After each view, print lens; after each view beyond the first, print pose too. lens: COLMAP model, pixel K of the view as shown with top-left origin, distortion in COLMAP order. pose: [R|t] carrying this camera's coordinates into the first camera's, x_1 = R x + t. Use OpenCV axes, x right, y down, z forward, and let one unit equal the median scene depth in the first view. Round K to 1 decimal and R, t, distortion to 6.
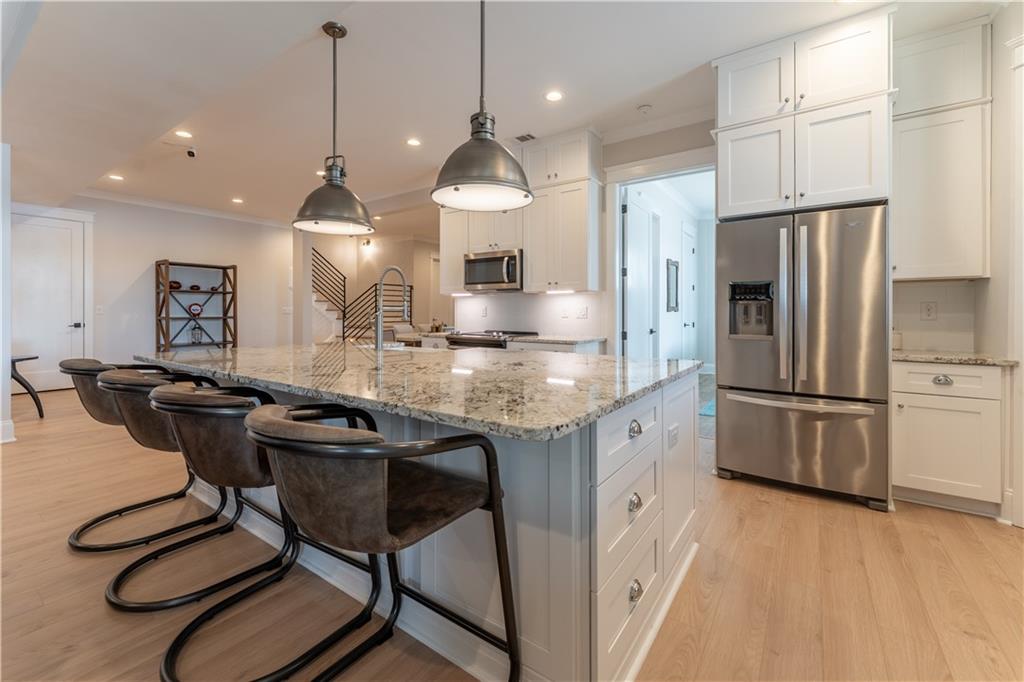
lens RADIAL K [[432.3, 0, 510.4], [0, 432.3, 300.8], [0, 0, 1]] dist [0.011891, -0.000090]
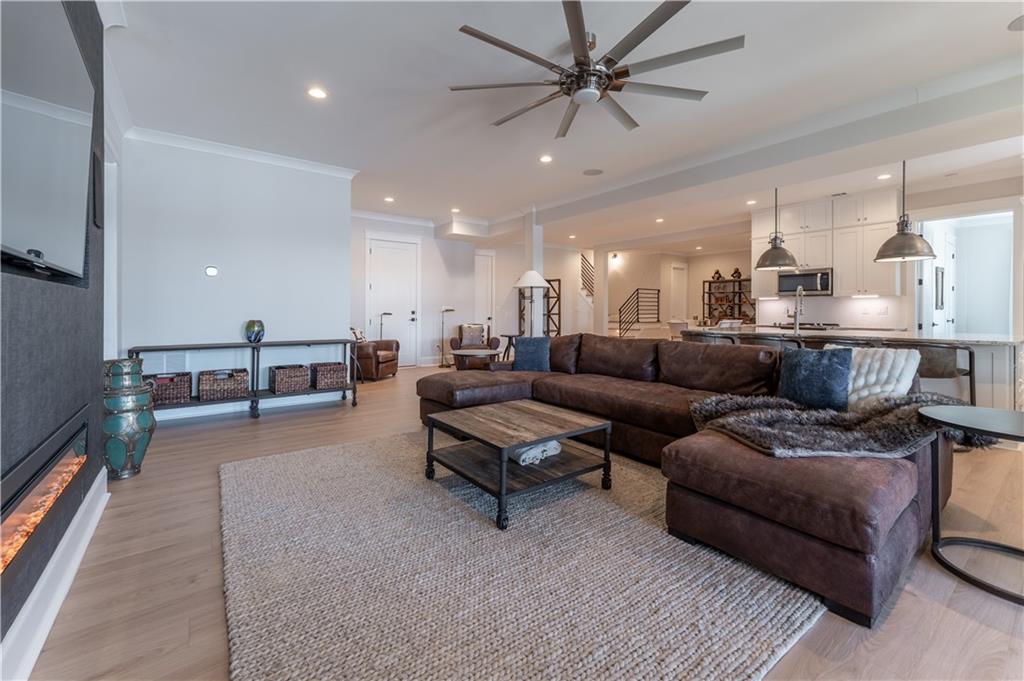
lens RADIAL K [[440.7, 0, 495.5], [0, 440.7, 306.7], [0, 0, 1]] dist [0.009722, 0.000091]
pose [[0.952910, -0.004661, -0.303217, -0.613515], [0.009985, 0.999822, 0.016012, -0.021220], [0.303088, -0.018285, 0.952787, -0.808332]]
